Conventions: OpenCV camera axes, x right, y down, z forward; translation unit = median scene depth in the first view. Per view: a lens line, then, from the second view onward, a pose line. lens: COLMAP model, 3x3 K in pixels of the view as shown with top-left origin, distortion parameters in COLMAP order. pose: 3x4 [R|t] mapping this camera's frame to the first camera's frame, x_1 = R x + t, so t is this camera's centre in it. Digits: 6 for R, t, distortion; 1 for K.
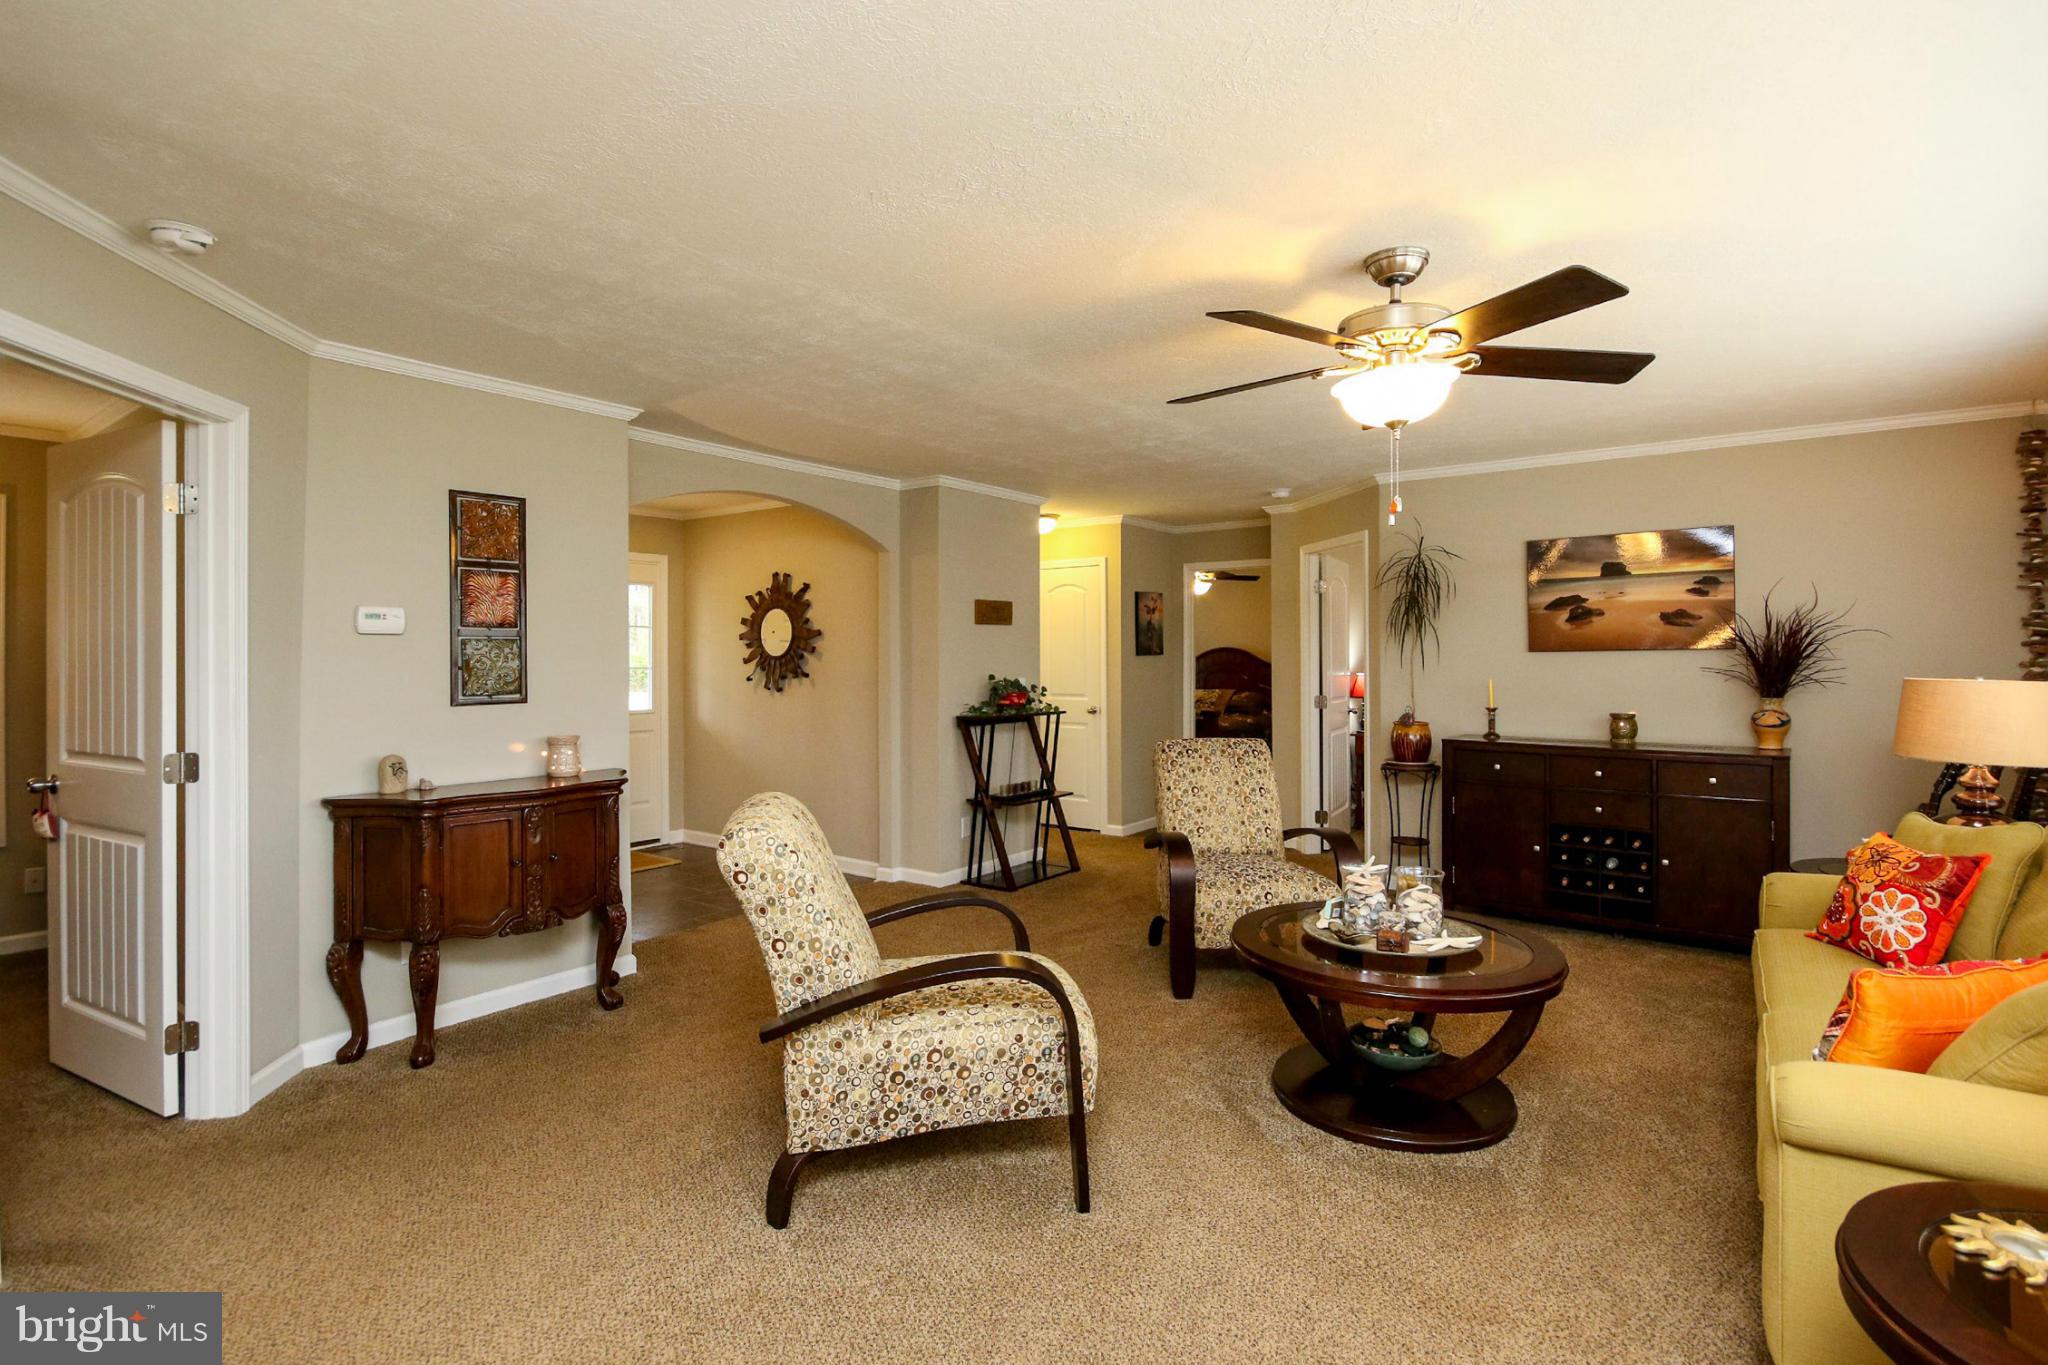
lens RADIAL K [[1001.6, 0, 1025.7], [0, 1001.6, 650.9], [0, 0, 1]] dist [-0.002357, -0.001682]
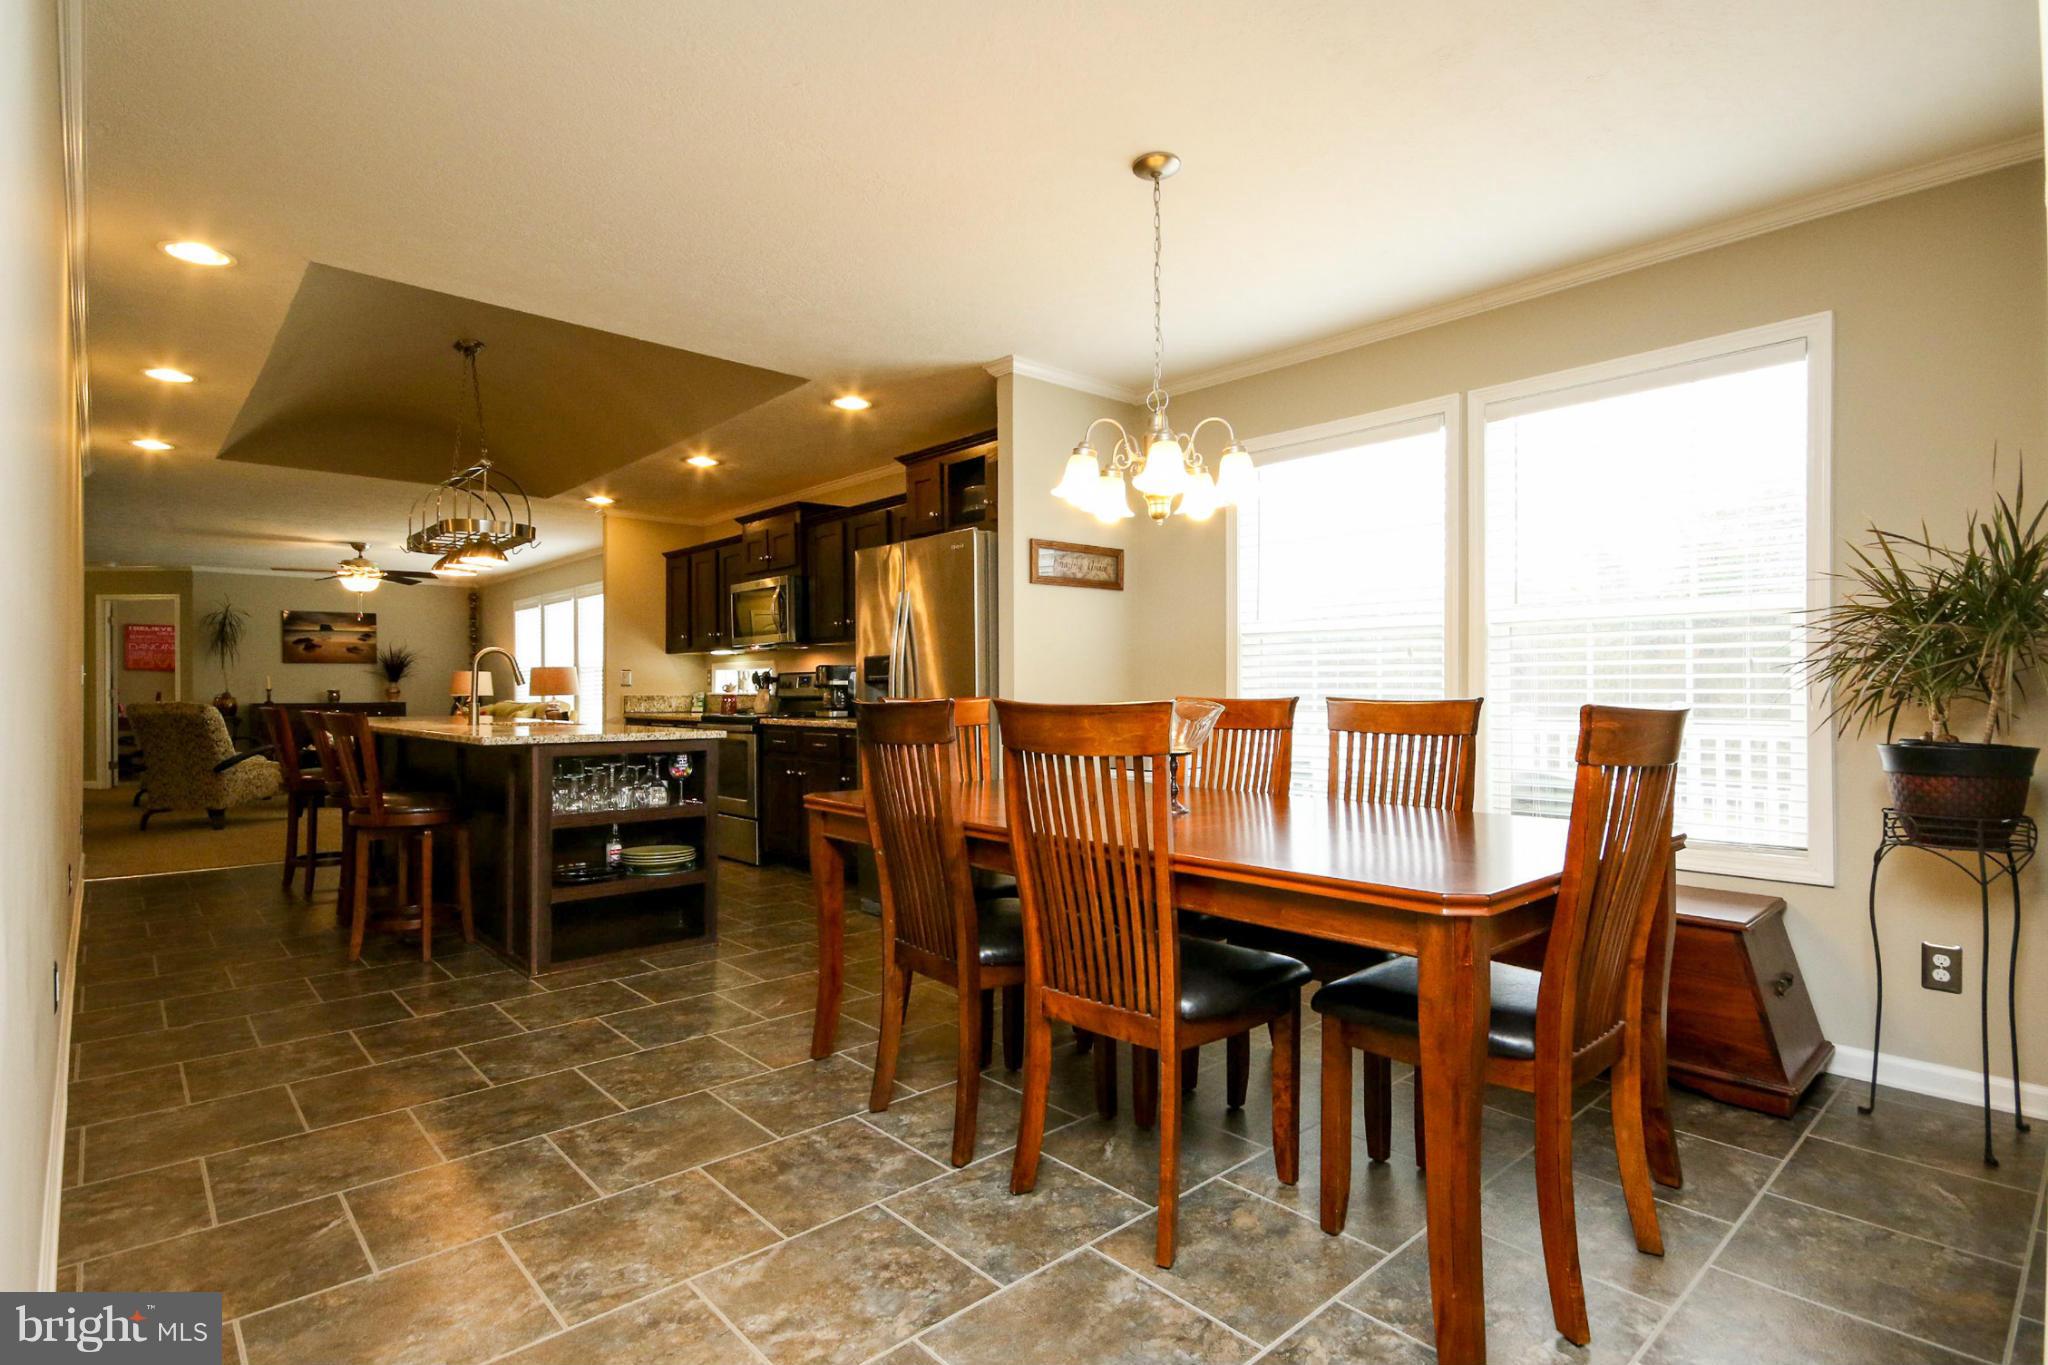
lens RADIAL K [[1001.6, 0, 1030.0], [0, 1001.6, 684.3], [0, 0, 1]] dist [-0.002357, -0.001682]
pose [[0.182982, 0.006068, 0.983097, -1.414889], [-0.003282, 0.999979, -0.005561, 0.057501], [-0.983111, -0.002209, 0.182998, -1.036226]]
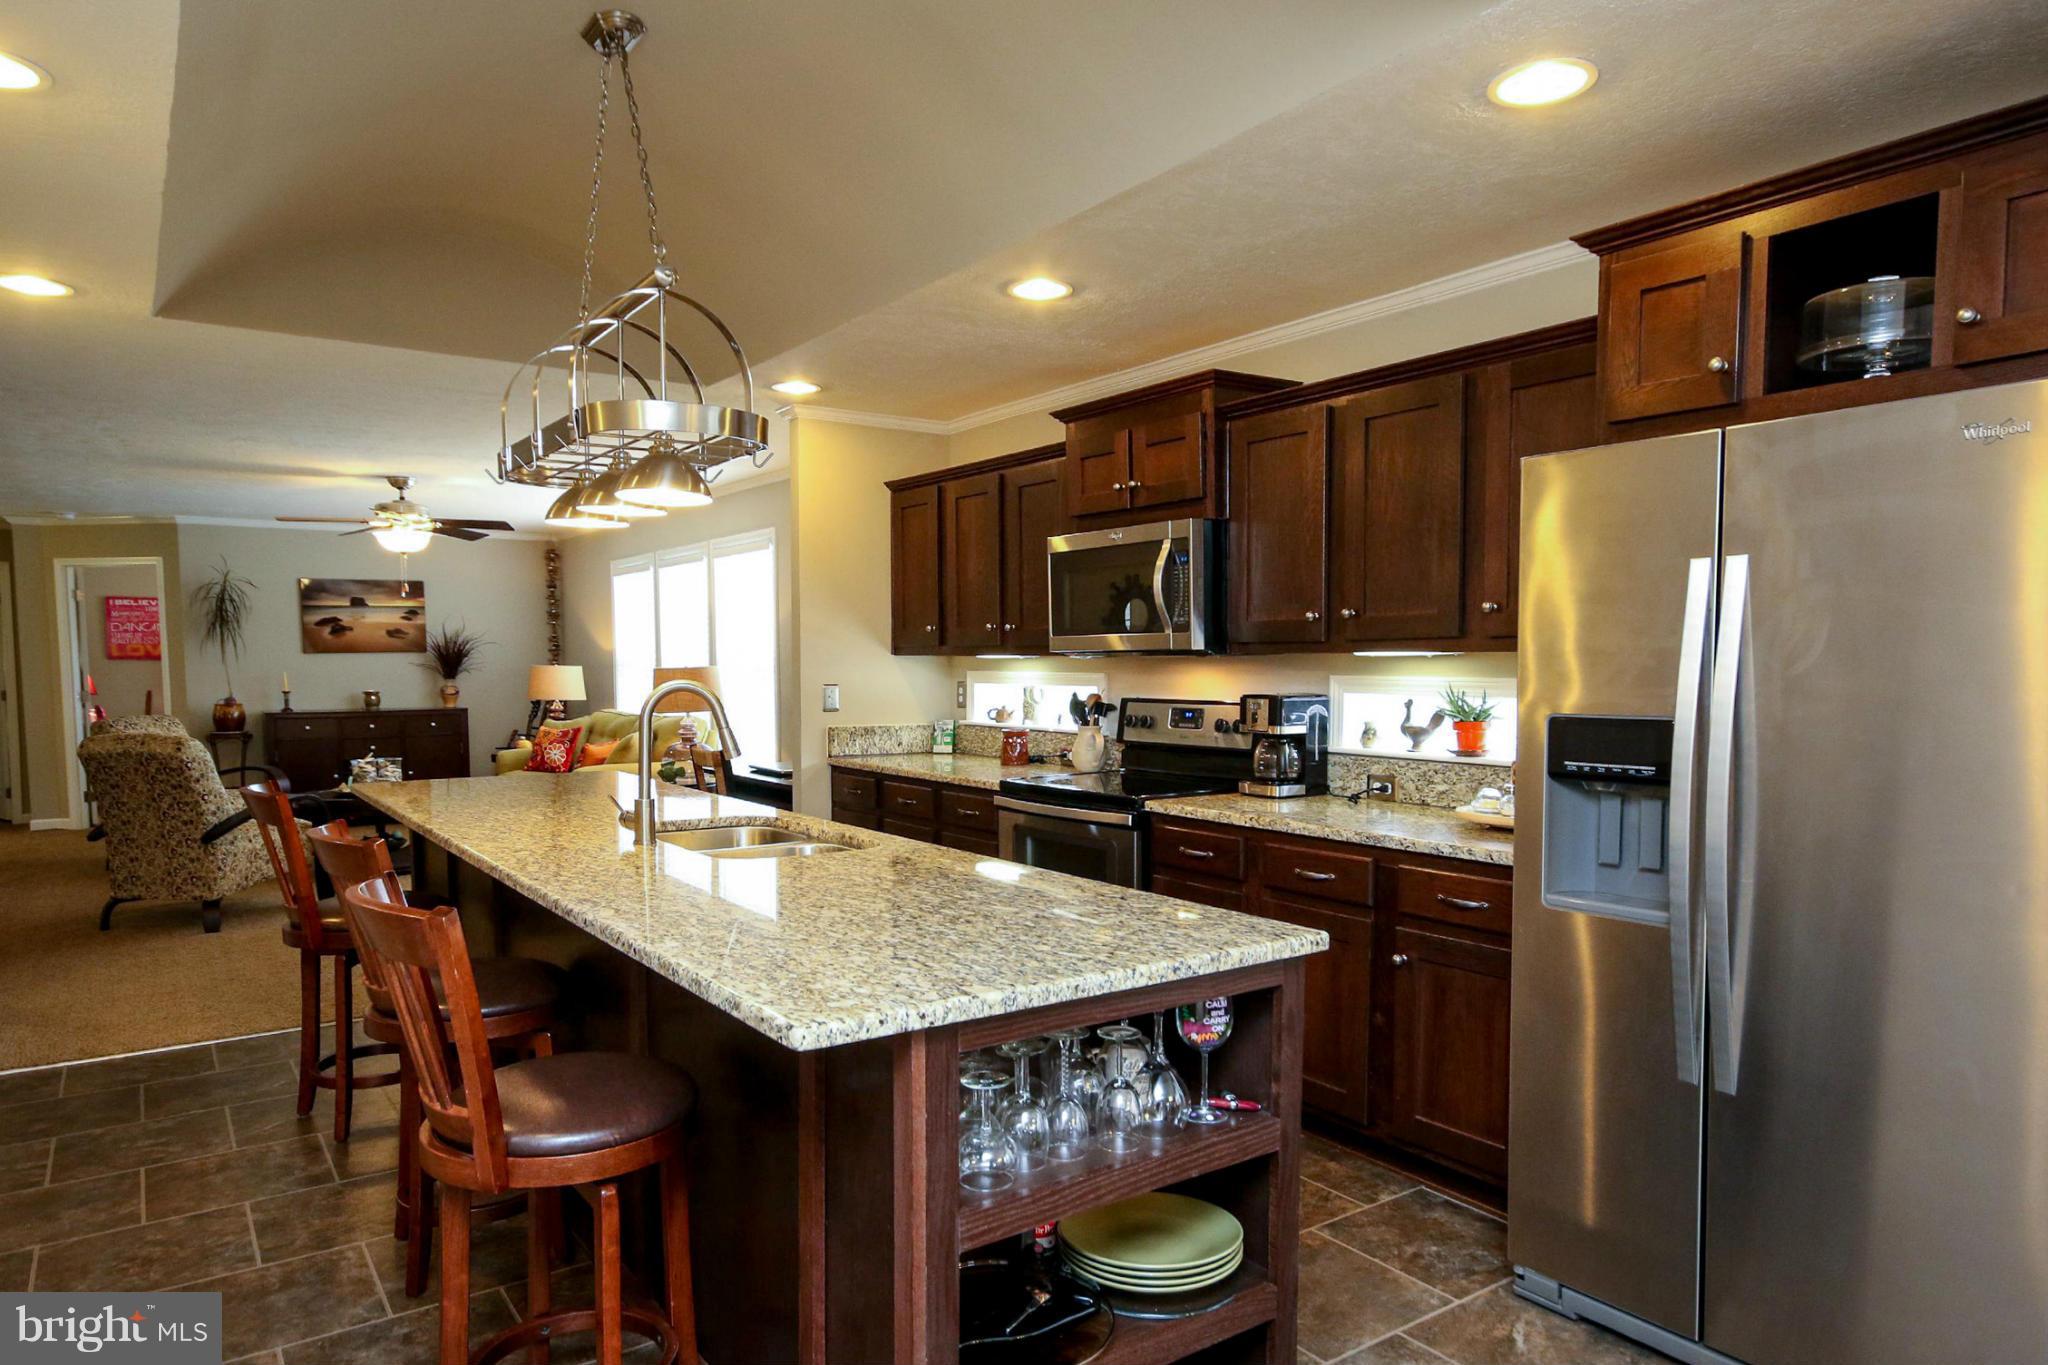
lens RADIAL K [[1238.0, 0, 1010.0], [0, 1238.0, 740.5], [0, 0, 1]] dist [0.006364, 0.002976]
pose [[0.312200, -0.063273, 0.947907, -1.025708], [-0.002809, 0.997714, 0.067523, 0.003014], [-0.950012, -0.023743, 0.311309, -0.642435]]
